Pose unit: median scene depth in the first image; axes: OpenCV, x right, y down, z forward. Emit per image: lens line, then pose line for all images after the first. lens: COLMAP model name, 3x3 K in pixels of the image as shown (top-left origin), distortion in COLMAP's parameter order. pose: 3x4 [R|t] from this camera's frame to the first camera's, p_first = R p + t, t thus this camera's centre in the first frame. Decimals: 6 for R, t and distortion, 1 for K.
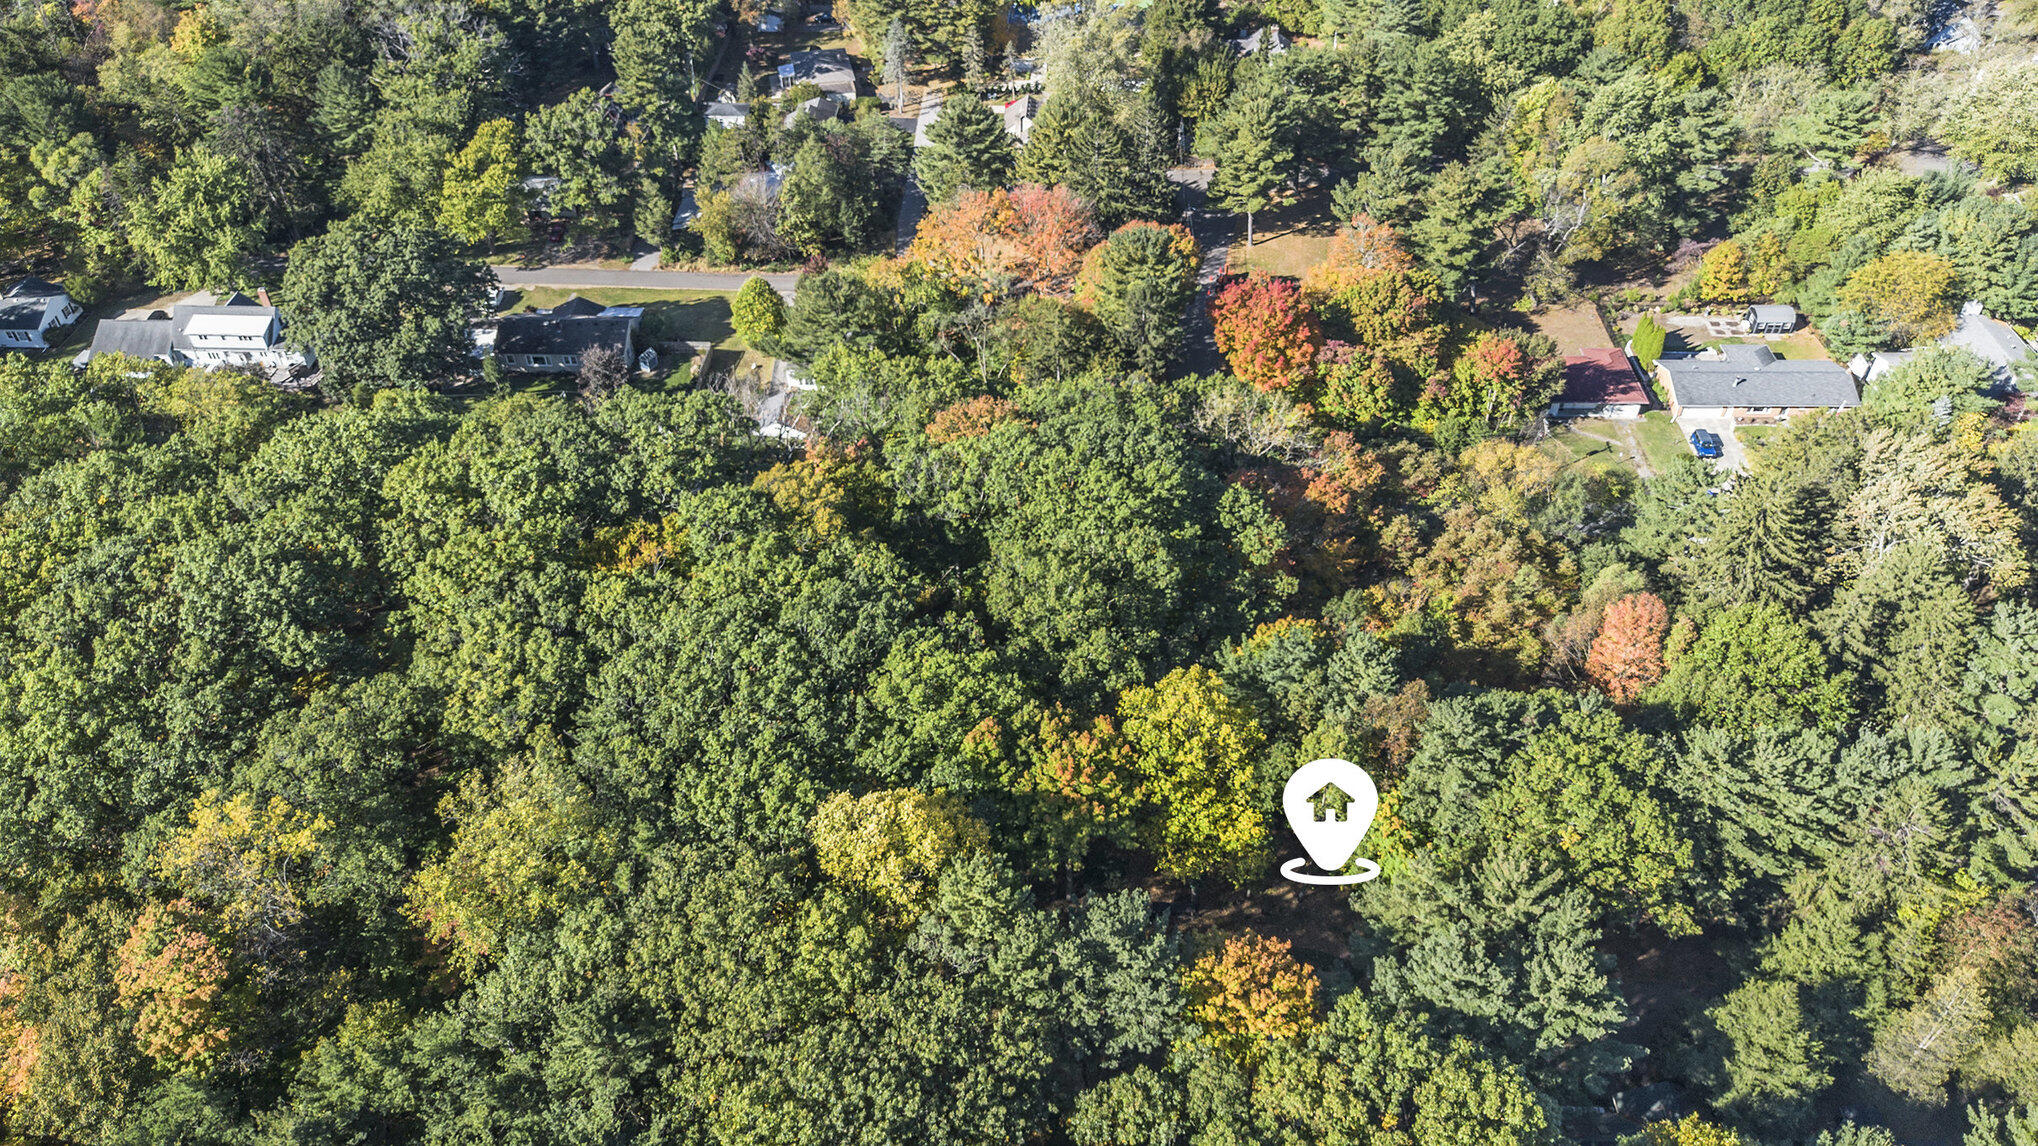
lens RADIAL K [[1428.8, 0, 1021.9], [0, 1428.8, 553.3], [0, 0, 1]] dist [0.075310, -0.073085]
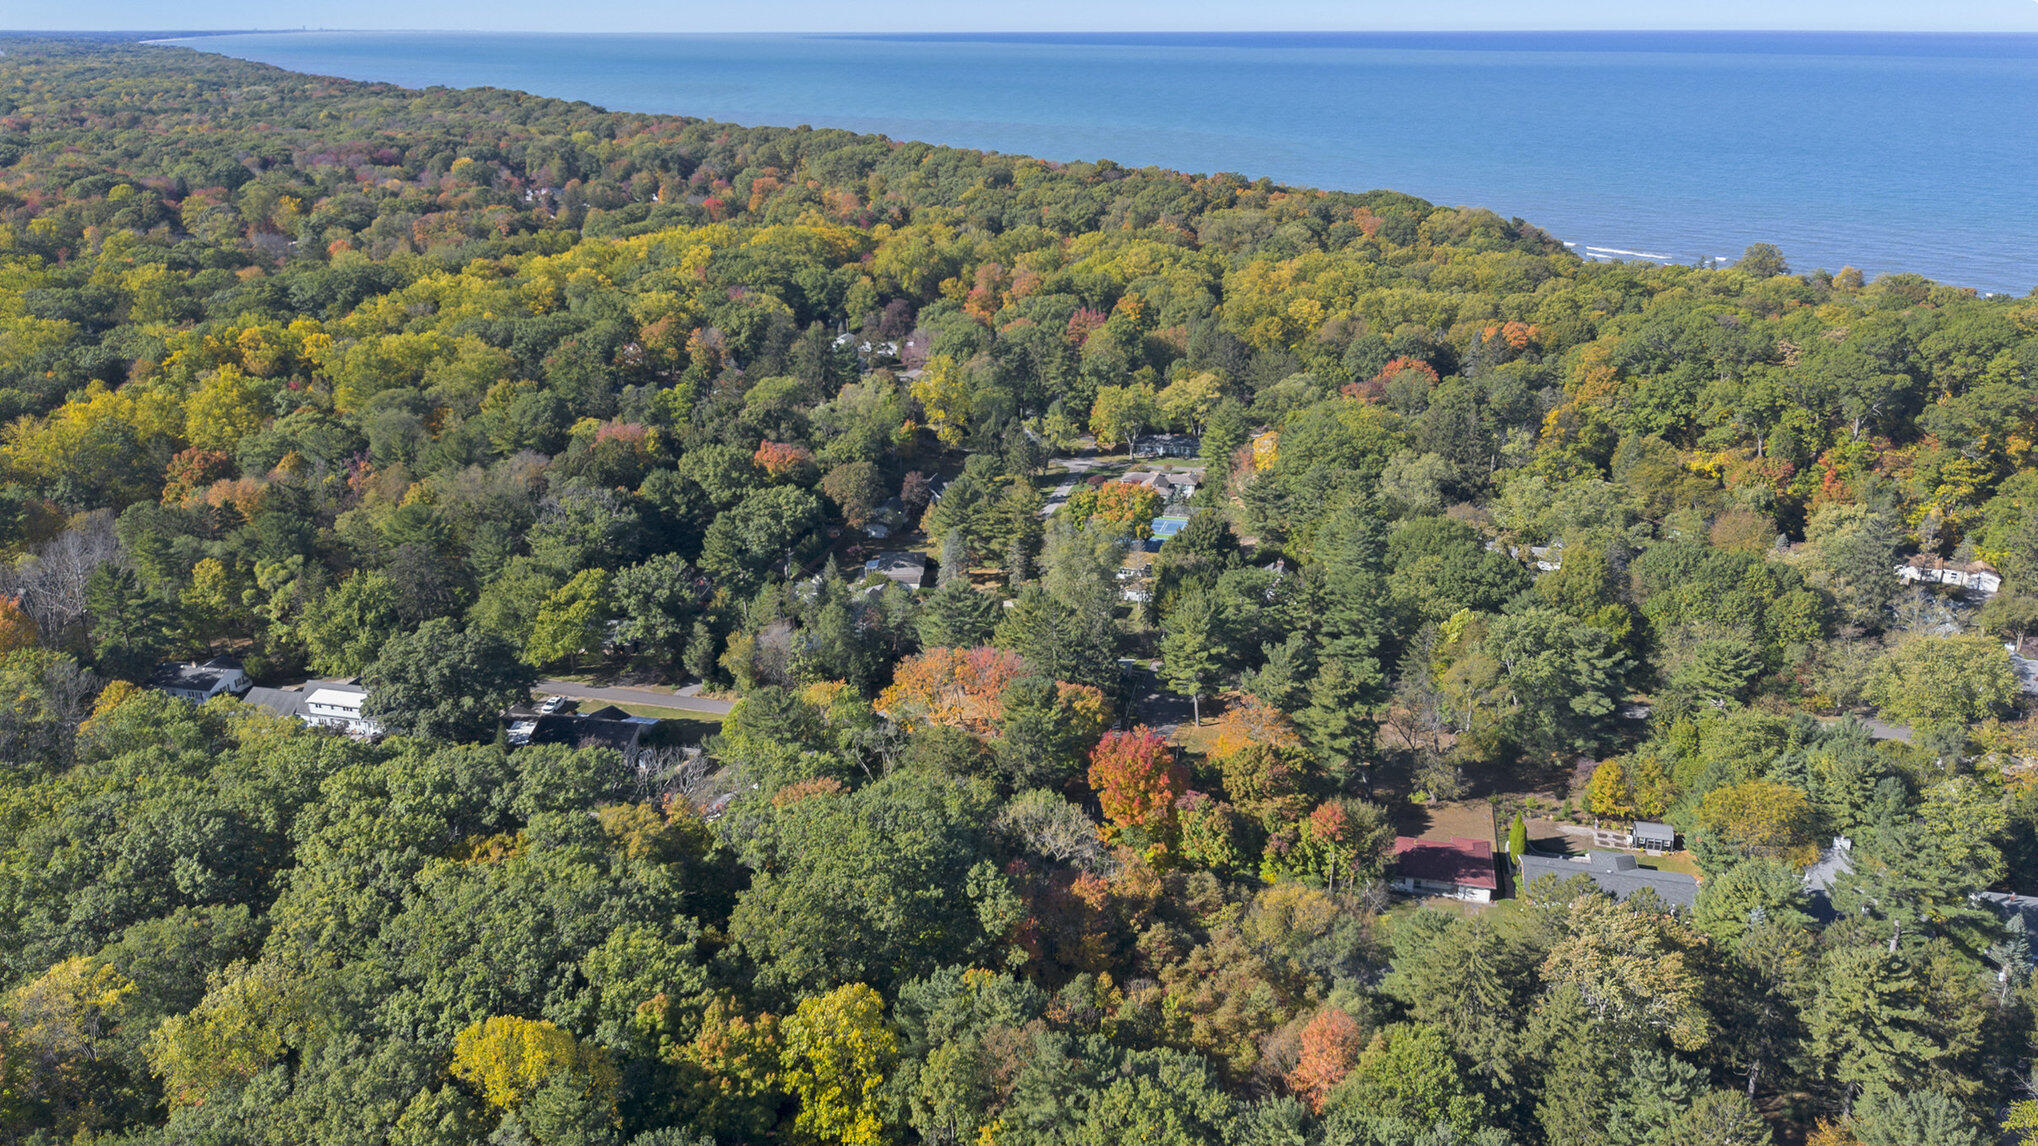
lens RADIAL K [[1428.8, 0, 1021.9], [0, 1428.8, 553.3], [0, 0, 1]] dist [0.075310, -0.073085]
pose [[0.978663, 0.075253, -0.191196, 0.260209], [-0.140622, 0.923764, -0.356209, 0.089536], [0.149814, 0.375495, 0.914636, -0.107422]]
